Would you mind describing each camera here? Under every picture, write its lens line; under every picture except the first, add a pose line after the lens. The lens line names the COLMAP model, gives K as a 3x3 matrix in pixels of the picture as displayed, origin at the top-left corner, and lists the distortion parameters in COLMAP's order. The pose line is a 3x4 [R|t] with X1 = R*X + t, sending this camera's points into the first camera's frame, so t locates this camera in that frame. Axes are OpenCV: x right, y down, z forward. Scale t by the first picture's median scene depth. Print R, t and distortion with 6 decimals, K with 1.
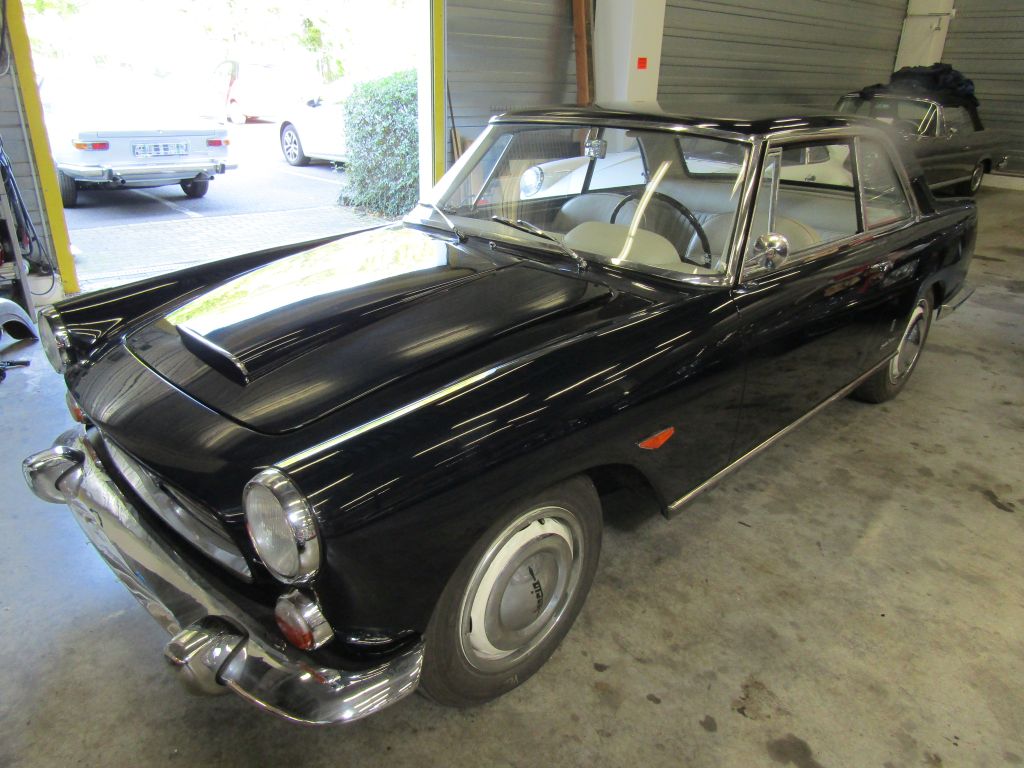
lens RADIAL K [[725.4, 0, 514.6], [0, 725.4, 387.0], [0, 0, 1]] dist [-0.017173, 0.006088]
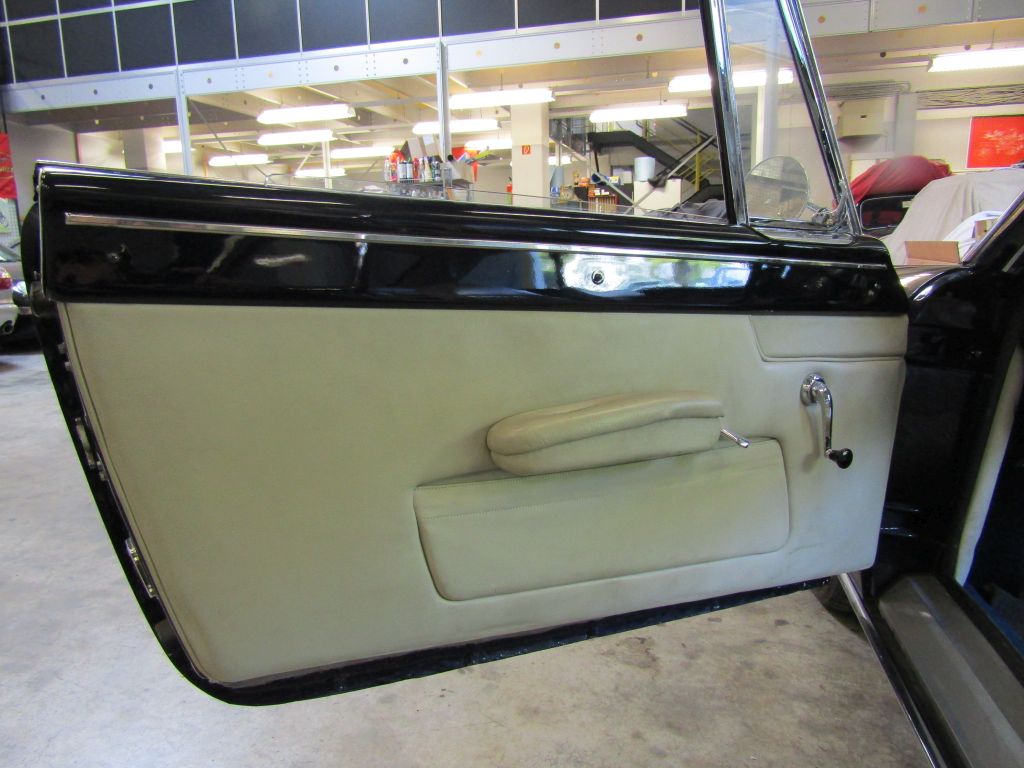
lens RADIAL K [[726.1, 0, 515.2], [0, 726.1, 381.7], [0, 0, 1]] dist [-0.000707, -0.003650]
pose [[-0.843933, 0.091010, -0.528672, 0.640410], [-0.212735, 0.847922, 0.485564, -0.191916], [0.492464, 0.522250, -0.696229, 0.961048]]
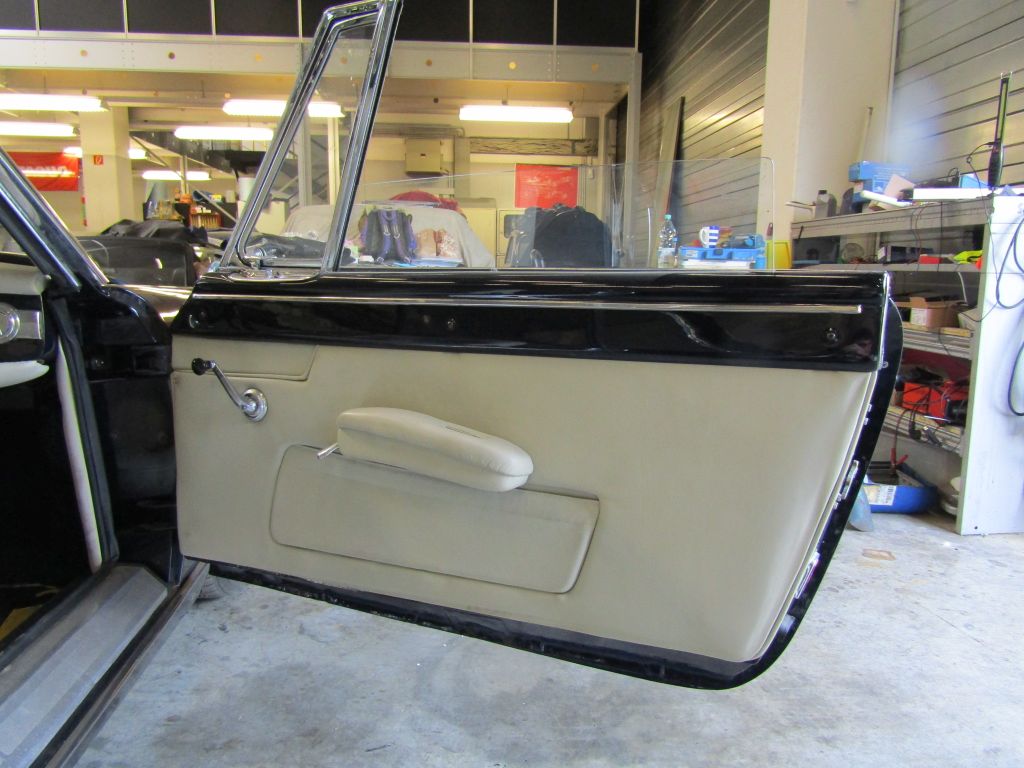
lens RADIAL K [[727.9, 0, 509.3], [0, 727.9, 380.2], [0, 0, 1]] dist [-0.007866, -0.000816]
pose [[-0.620221, 0.083374, -0.779984, 0.033265], [-0.339108, 0.868124, 0.362445, -0.458517], [0.707341, 0.489295, -0.510156, 1.567334]]
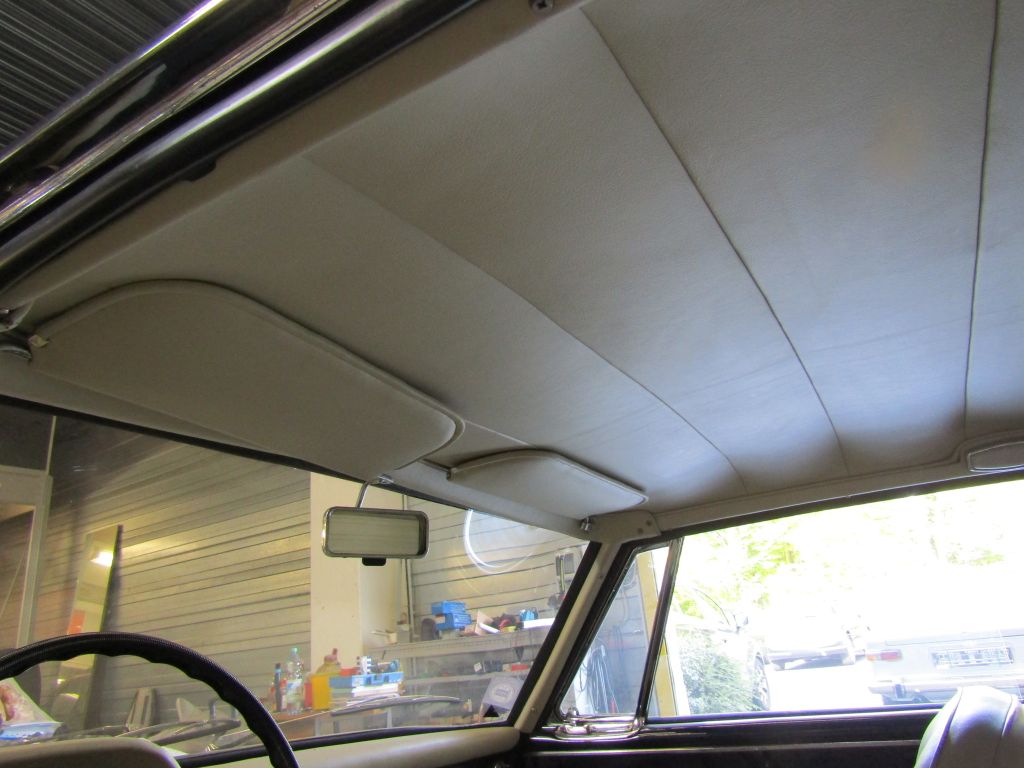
lens RADIAL K [[725.4, 0, 514.6], [0, 725.4, 387.0], [0, 0, 1]] dist [-0.017173, 0.006088]
pose [[0.259722, -0.382150, -0.886851, 0.461125], [-0.284217, 0.847440, -0.448403, -0.245269], [0.922911, 0.368519, 0.111486, 0.969172]]
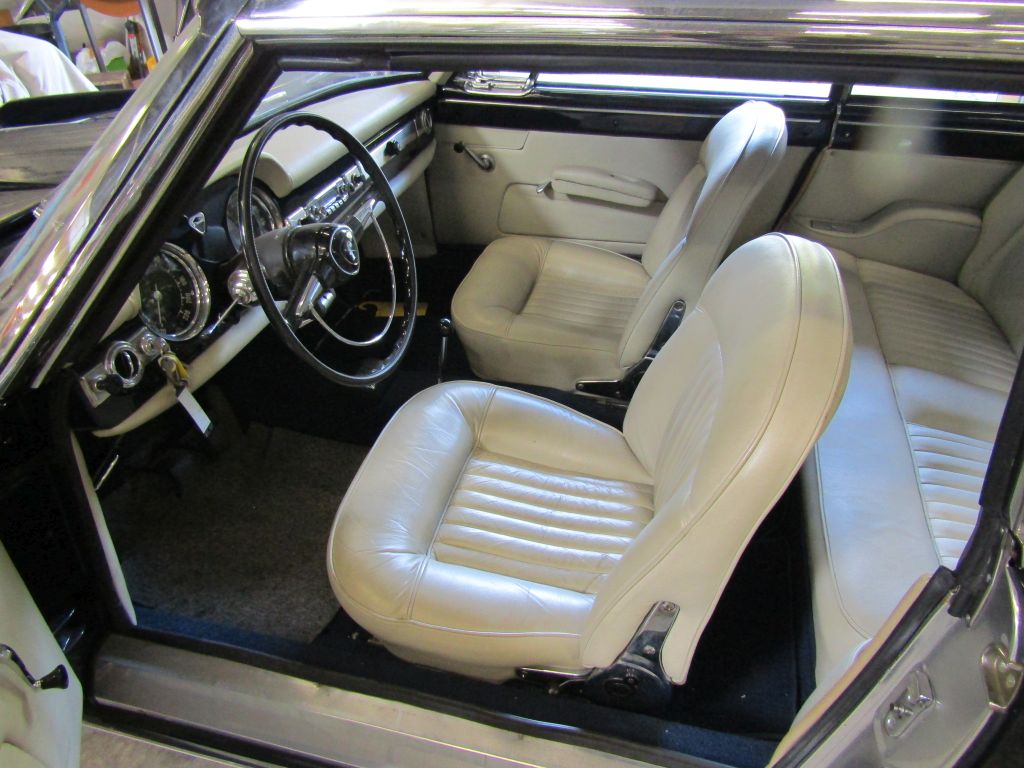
lens RADIAL K [[725.4, 0, 514.6], [0, 725.4, 387.0], [0, 0, 1]] dist [-0.017173, 0.006088]
pose [[0.514171, 0.487146, -0.705916, 0.566277], [-0.311651, 0.872903, 0.375384, -0.299605], [0.799063, 0.026988, 0.600641, 0.776615]]
